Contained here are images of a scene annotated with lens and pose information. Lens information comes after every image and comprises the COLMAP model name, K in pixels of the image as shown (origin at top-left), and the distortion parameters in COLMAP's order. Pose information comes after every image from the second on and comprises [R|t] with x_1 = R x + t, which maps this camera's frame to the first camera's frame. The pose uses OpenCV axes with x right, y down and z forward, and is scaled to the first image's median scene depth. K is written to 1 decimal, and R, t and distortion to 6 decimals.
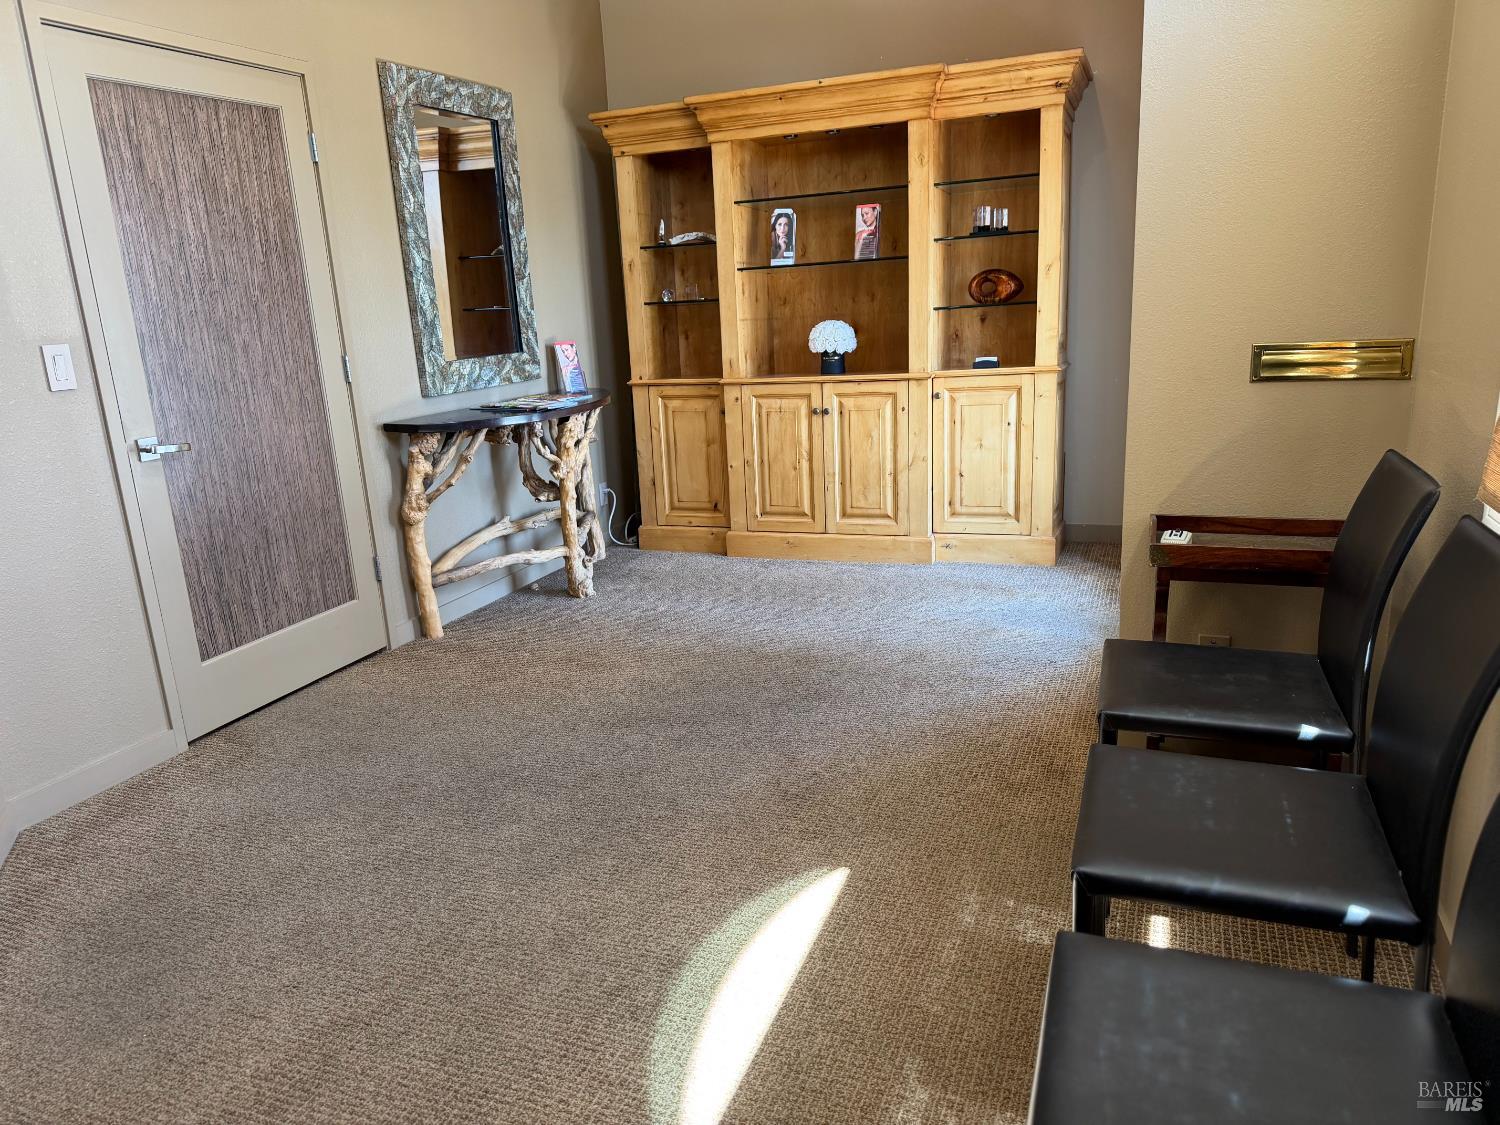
lens RADIAL K [[1048.6, 0, 746.1], [0, 1048.6, 569.8], [0, 0, 1]] dist [0.116060, -0.190370]
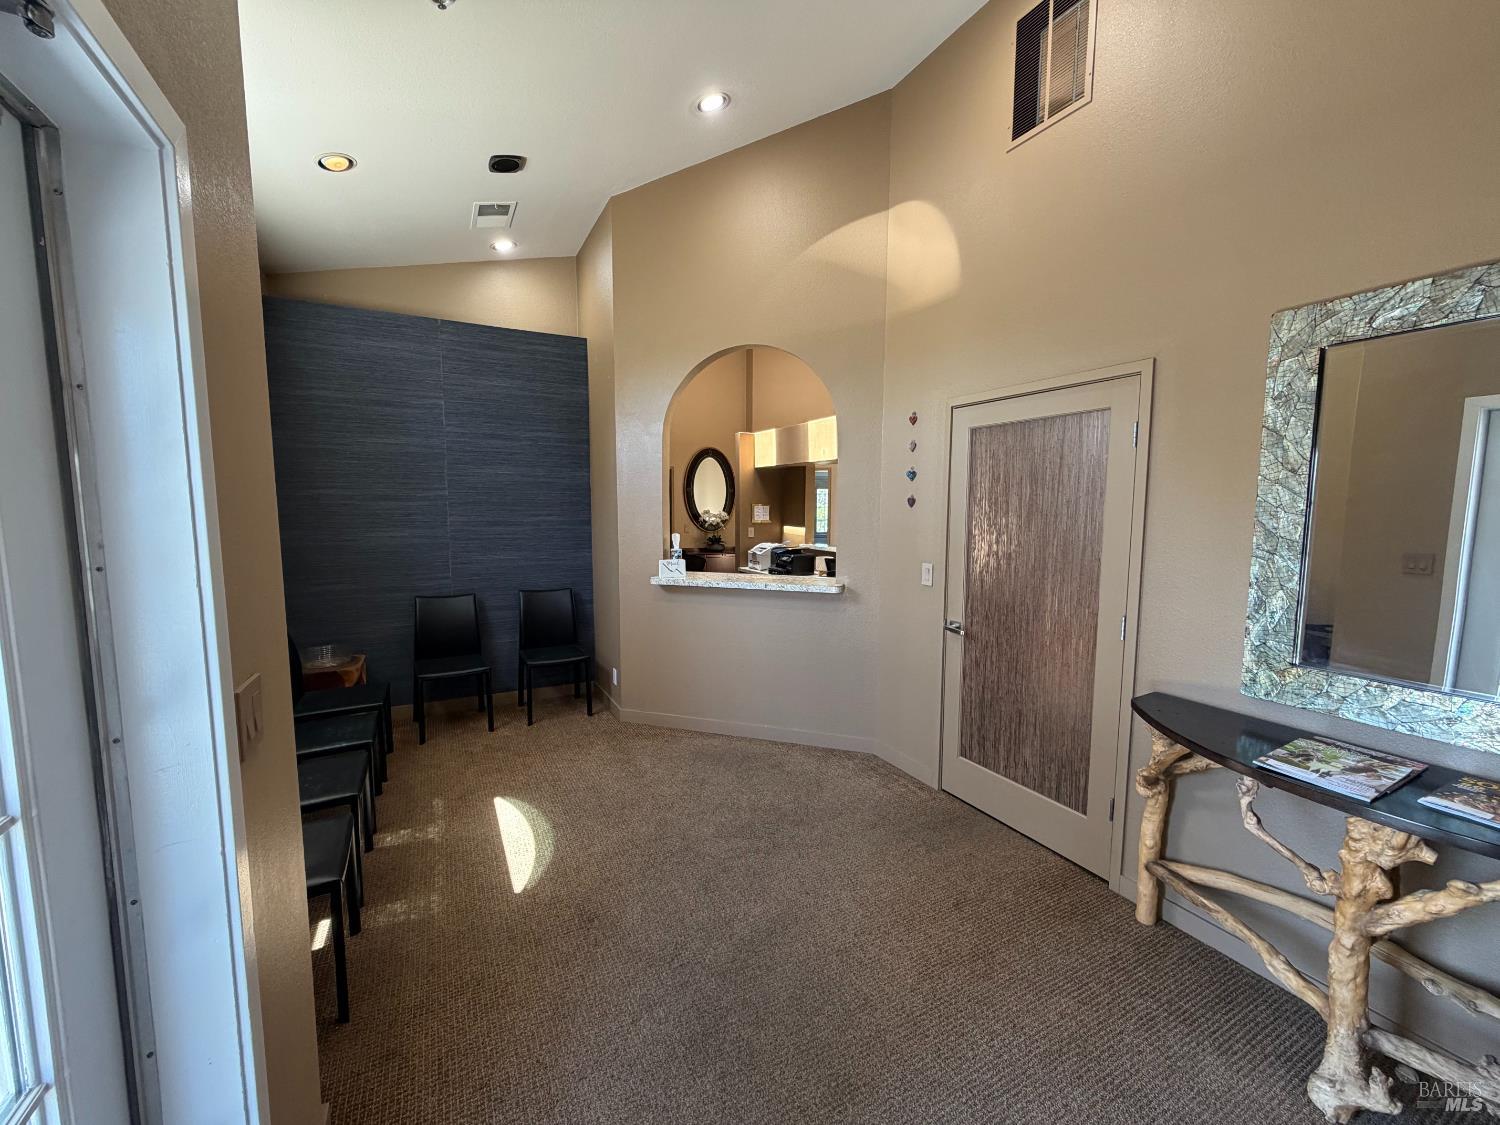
lens RADIAL K [[597.7, 0, 747.4], [0, 597.7, 563.3], [0, 0, 1]] dist [0.000180, -0.000003]
pose [[-0.655164, 0.125006, -0.745073, 0.294044], [-0.167836, 0.937488, 0.304872, -0.340361], [0.736608, 0.324791, -0.593228, 0.965273]]
